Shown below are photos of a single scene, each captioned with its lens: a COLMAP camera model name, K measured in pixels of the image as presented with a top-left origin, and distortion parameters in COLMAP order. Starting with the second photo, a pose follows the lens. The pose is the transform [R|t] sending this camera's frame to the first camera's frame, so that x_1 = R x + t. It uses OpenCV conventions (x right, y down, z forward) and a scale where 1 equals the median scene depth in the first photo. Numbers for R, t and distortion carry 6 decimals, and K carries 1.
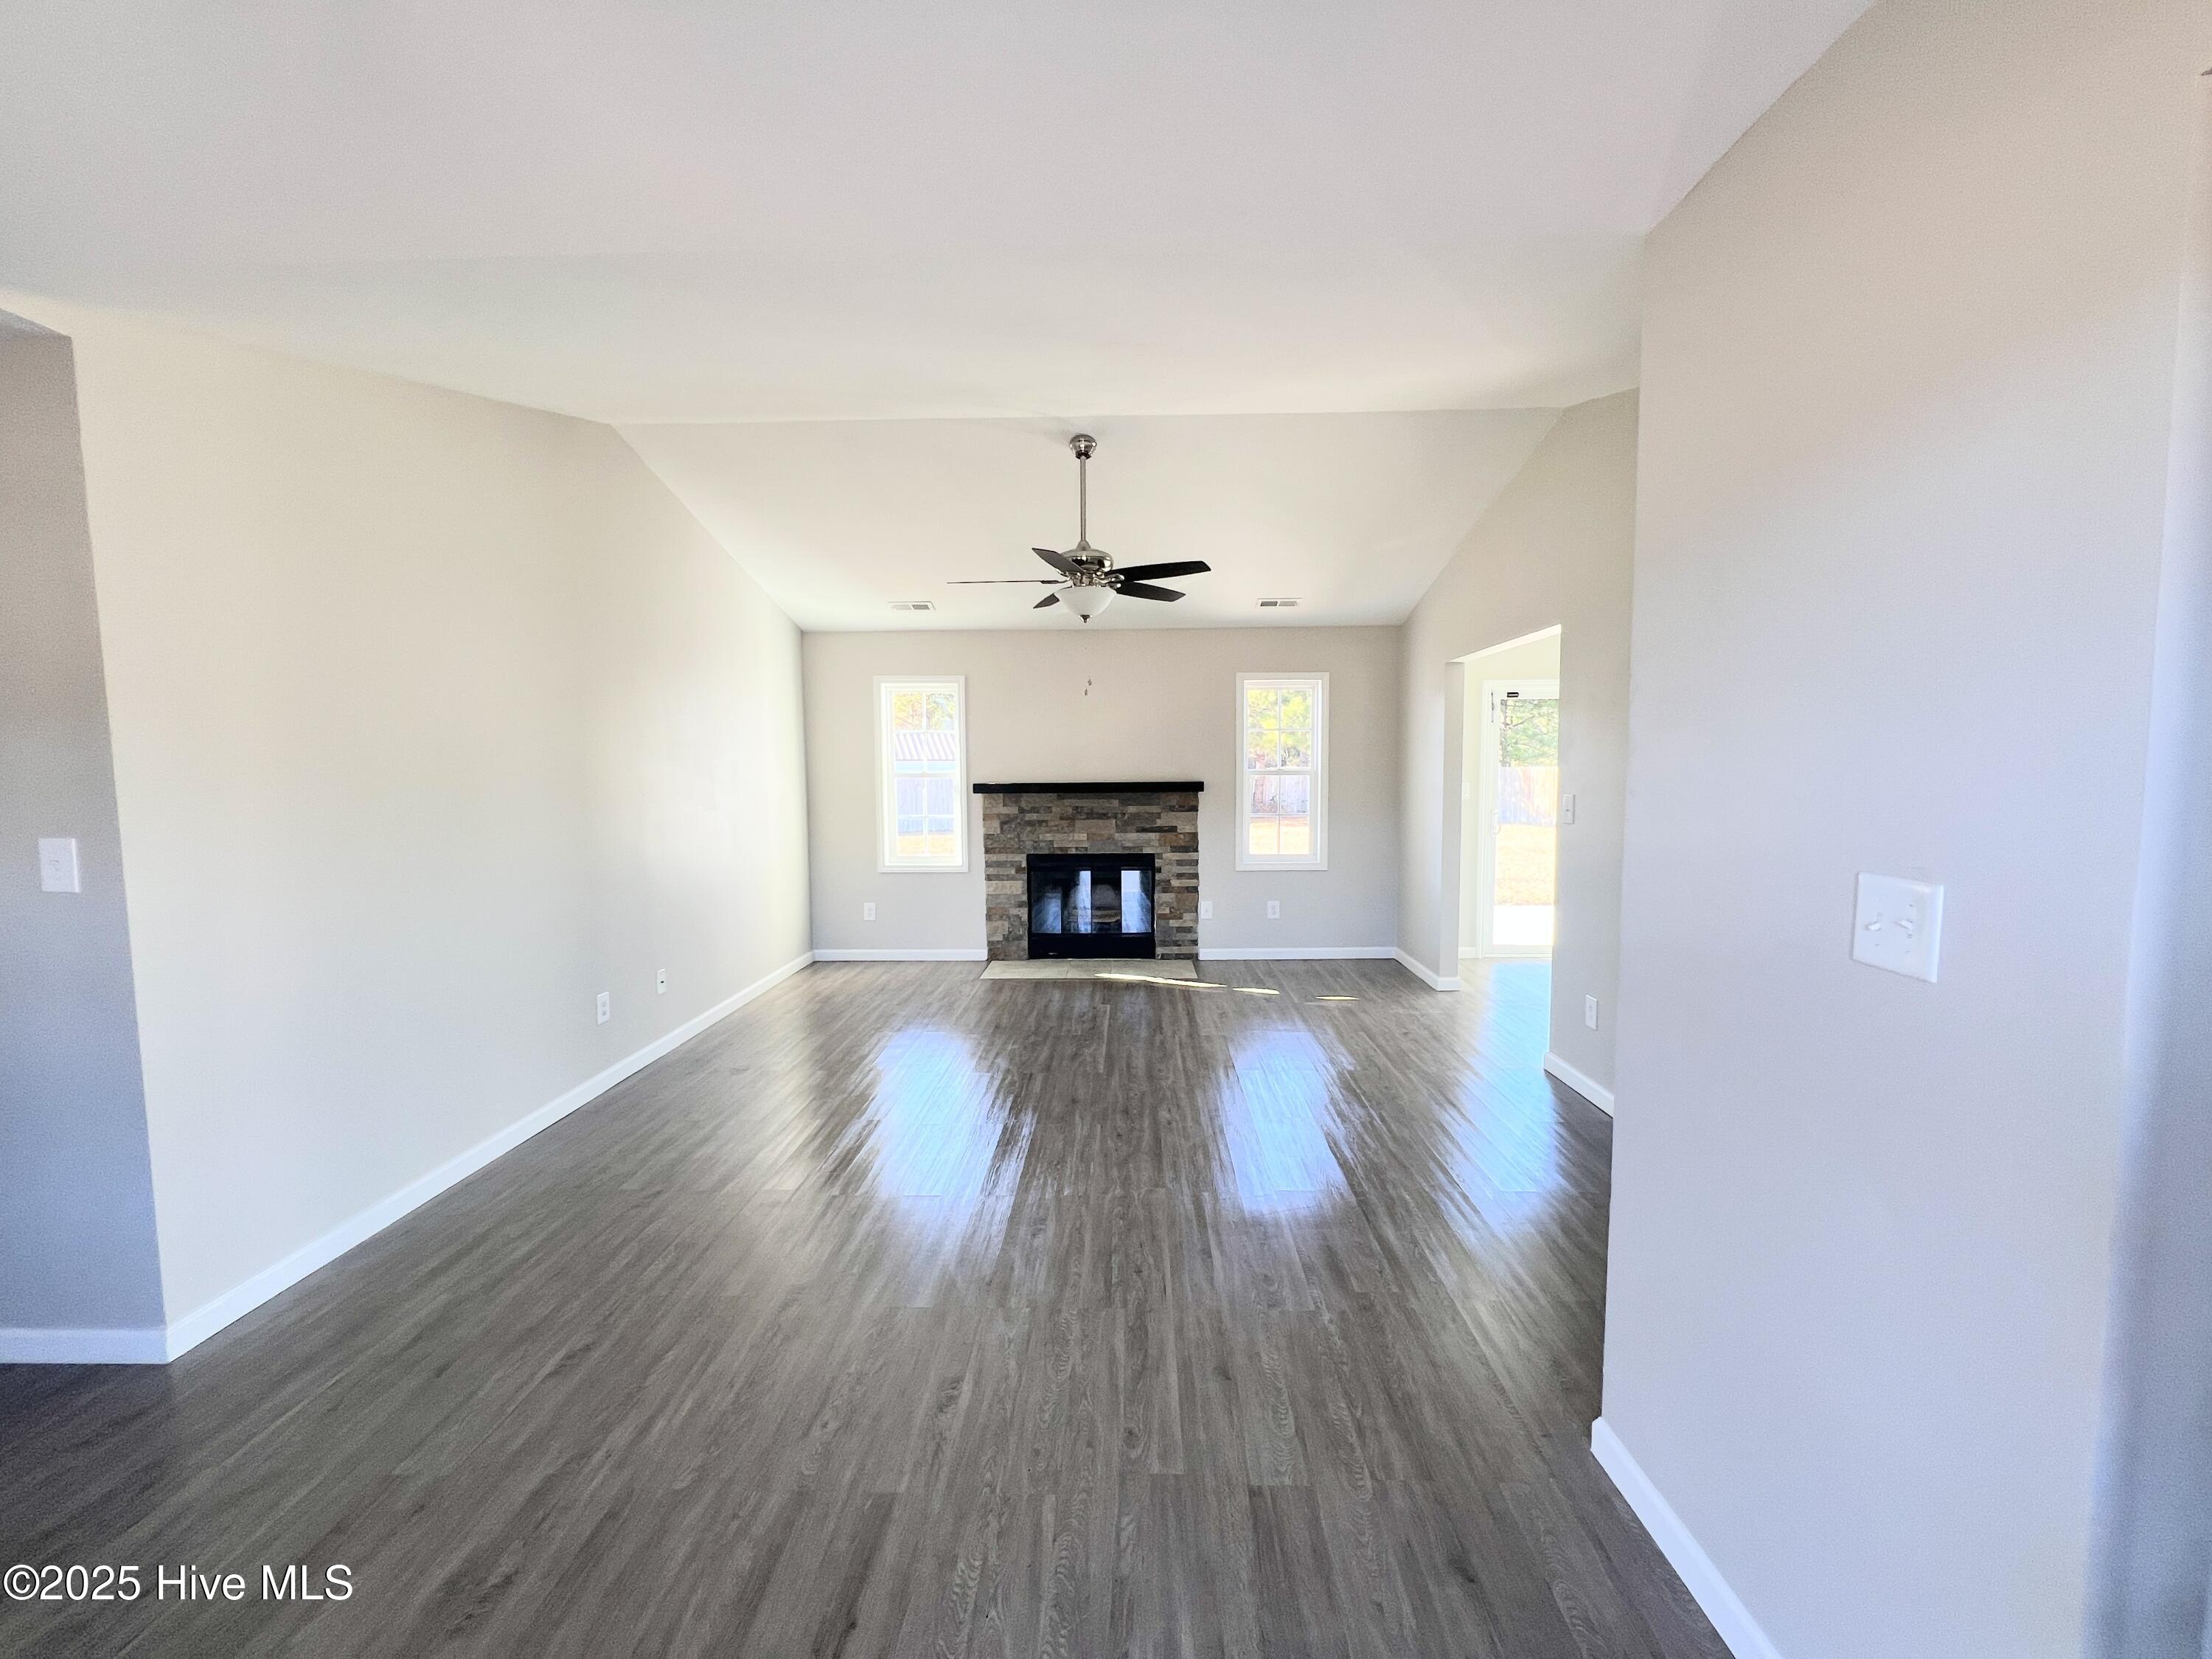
lens RADIAL K [[883.1, 0, 1105.3], [0, 883.1, 827.2], [0, 0, 1]] dist [-0.008805, 0.000353]
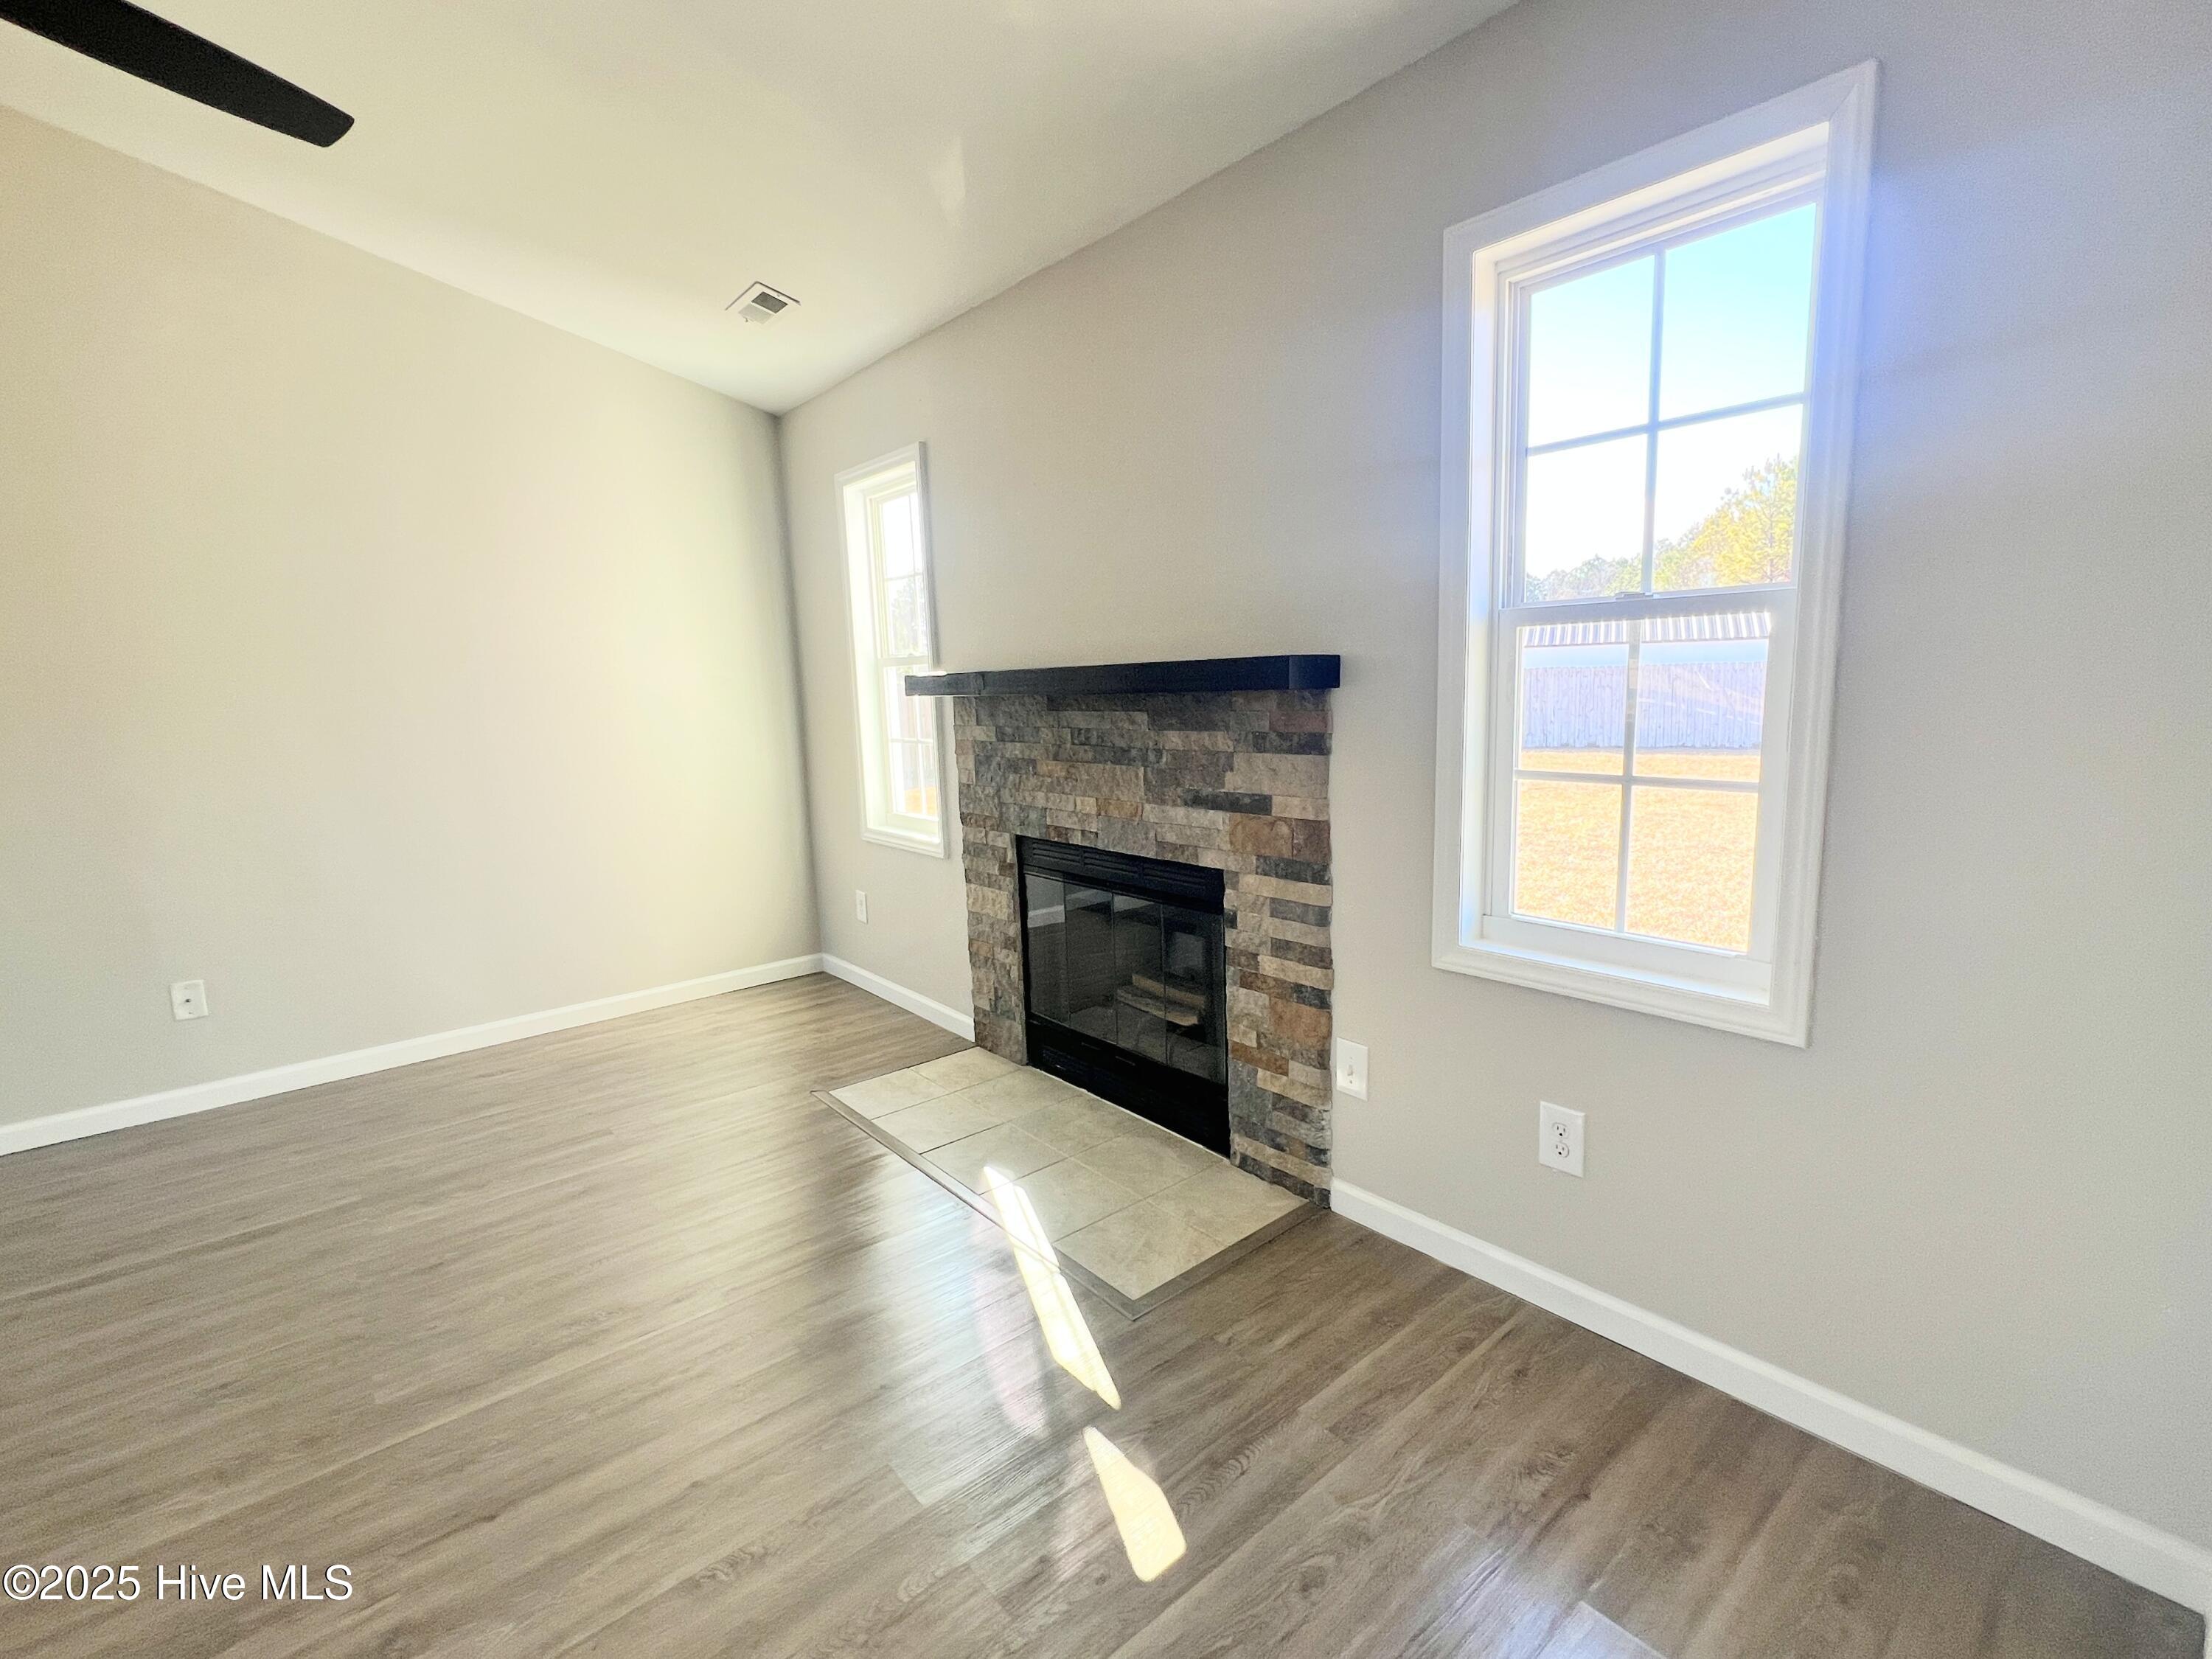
lens RADIAL K [[998.2, 0, 1111.8], [0, 998.2, 825.7], [0, 0, 1]] dist [-0.000770, 0.000911]
pose [[0.659656, 0.096172, -0.745389, 0.316082], [-0.022408, 0.993855, 0.108399, -0.029080], [0.751233, -0.054804, 0.657758, 0.711371]]
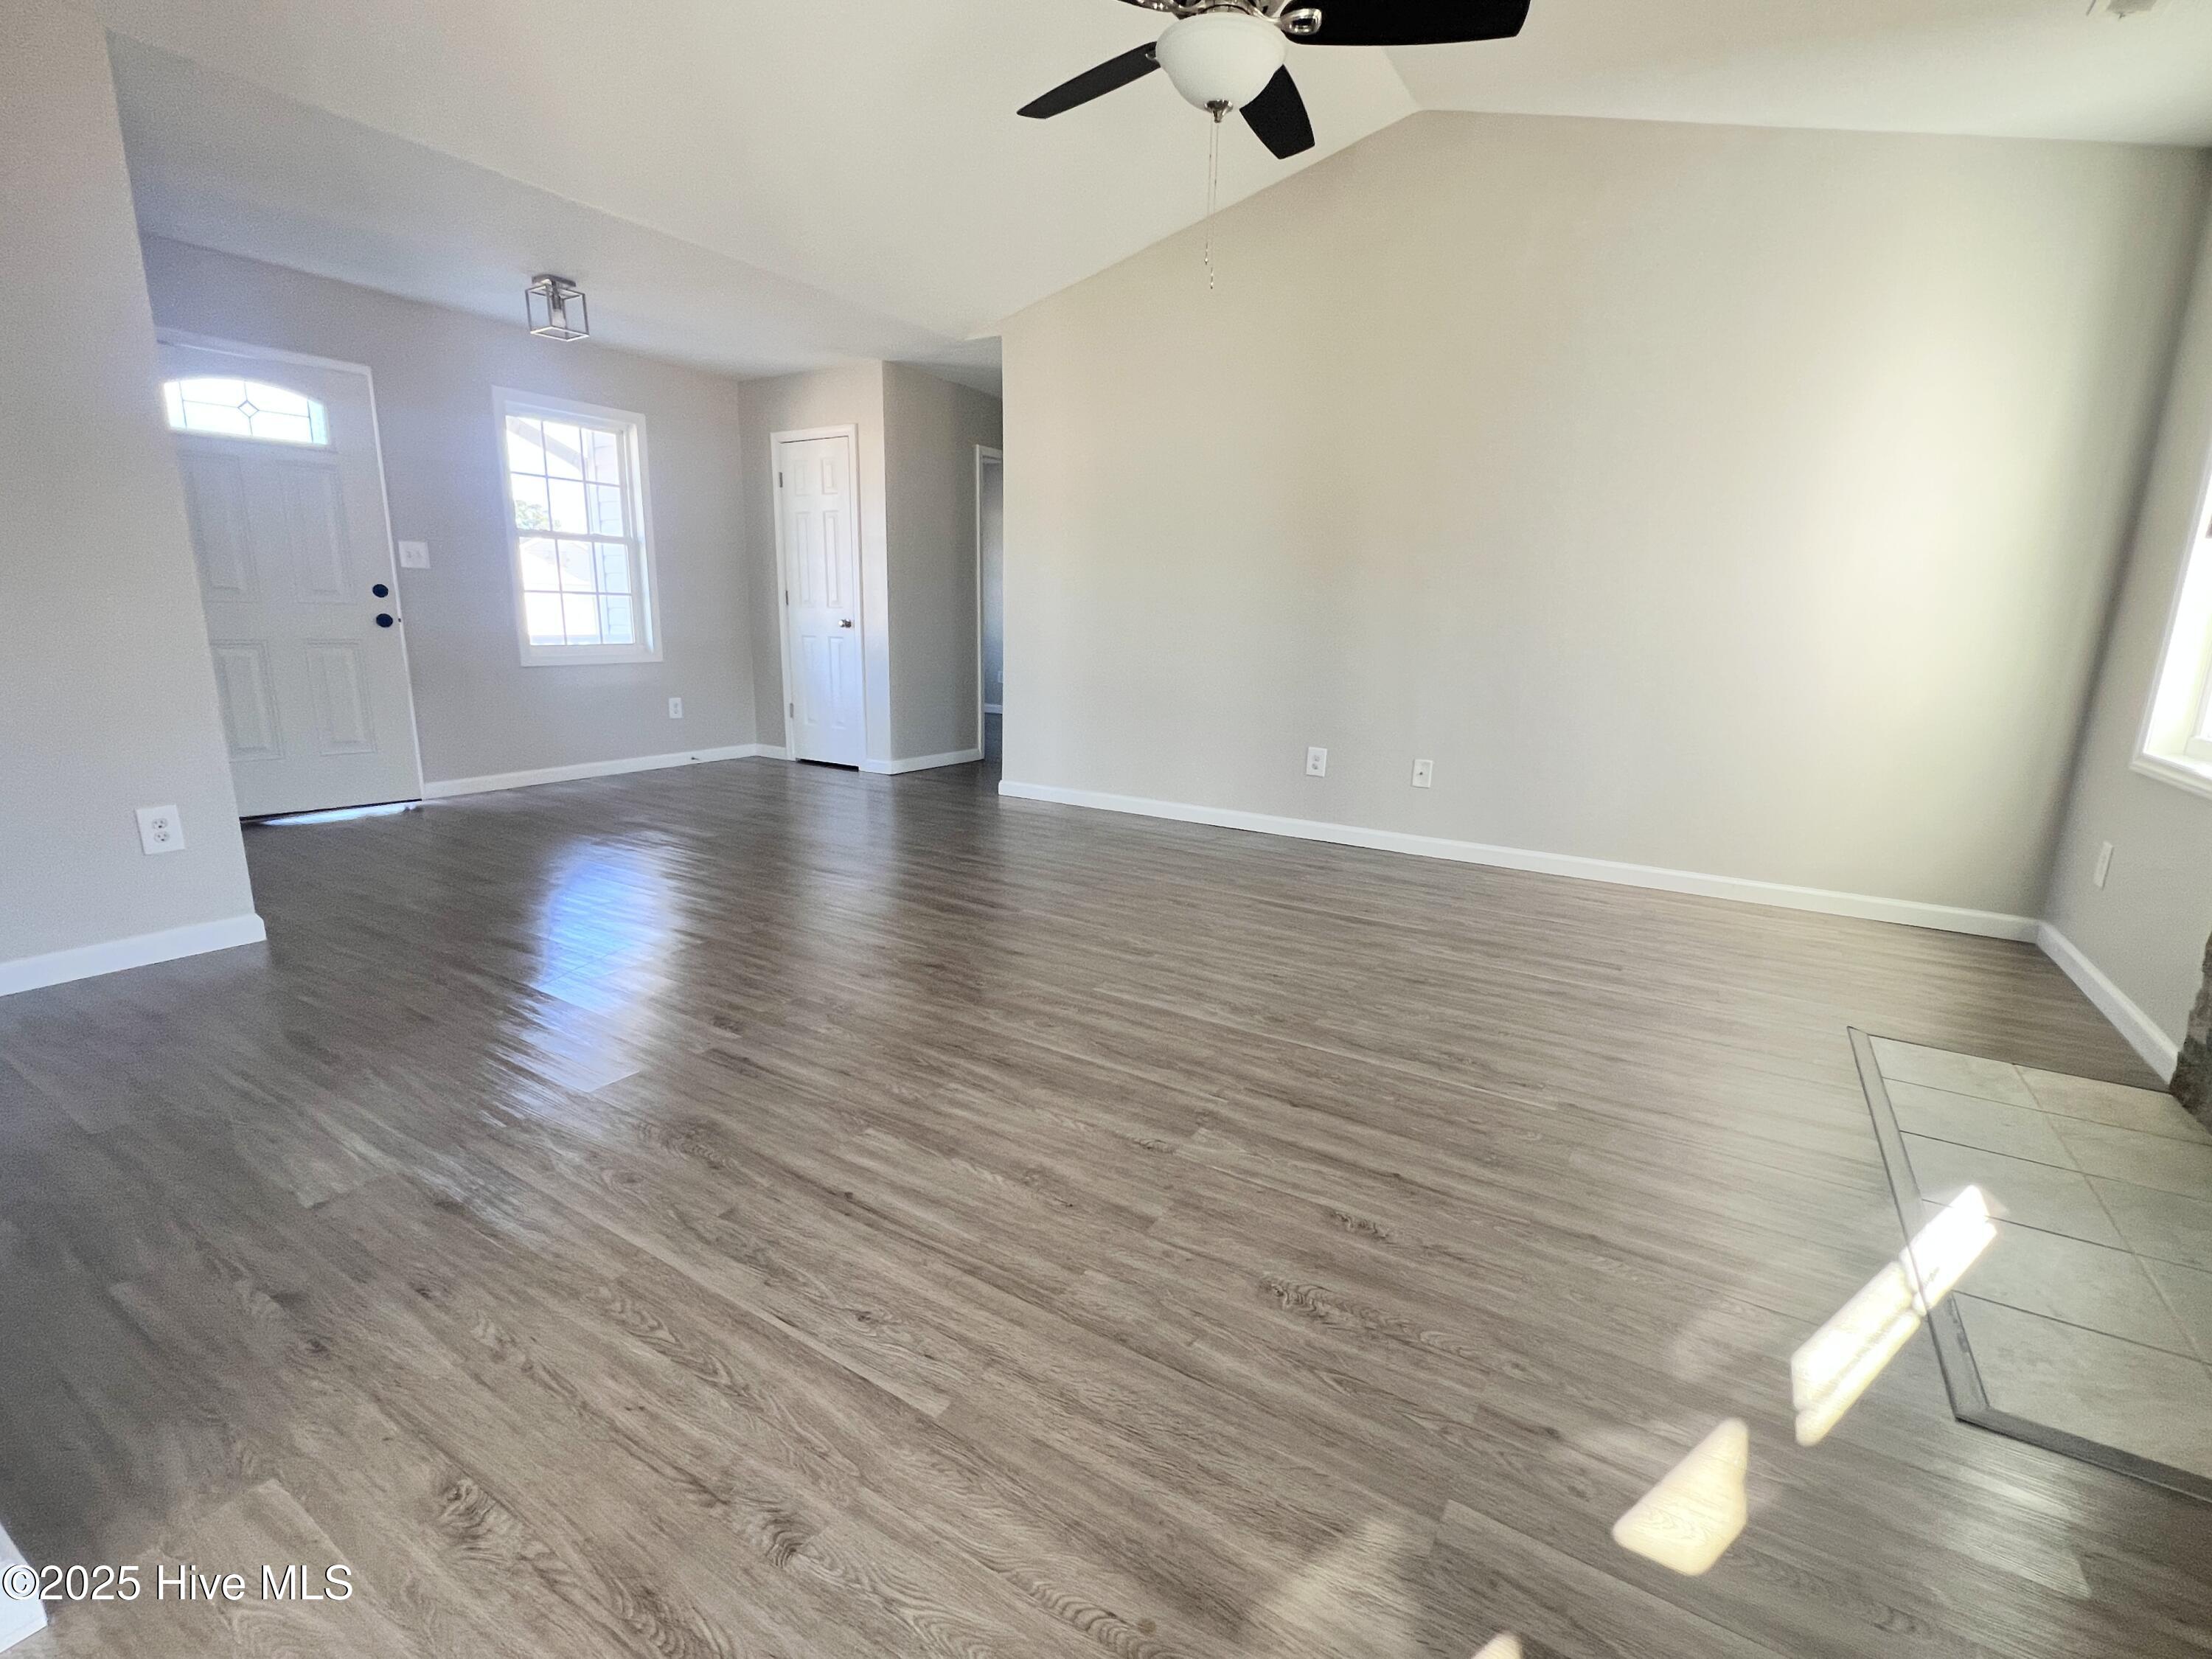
lens RADIAL K [[998.2, 0, 1108.2], [0, 998.2, 832.7], [0, 0, 1]] dist [-0.000770, 0.000911]
pose [[-0.505861, 0.183697, -0.842829, 0.344844], [-0.079379, 0.963004, 0.257532, 0.001258], [0.858955, 0.197179, -0.472564, 0.834906]]
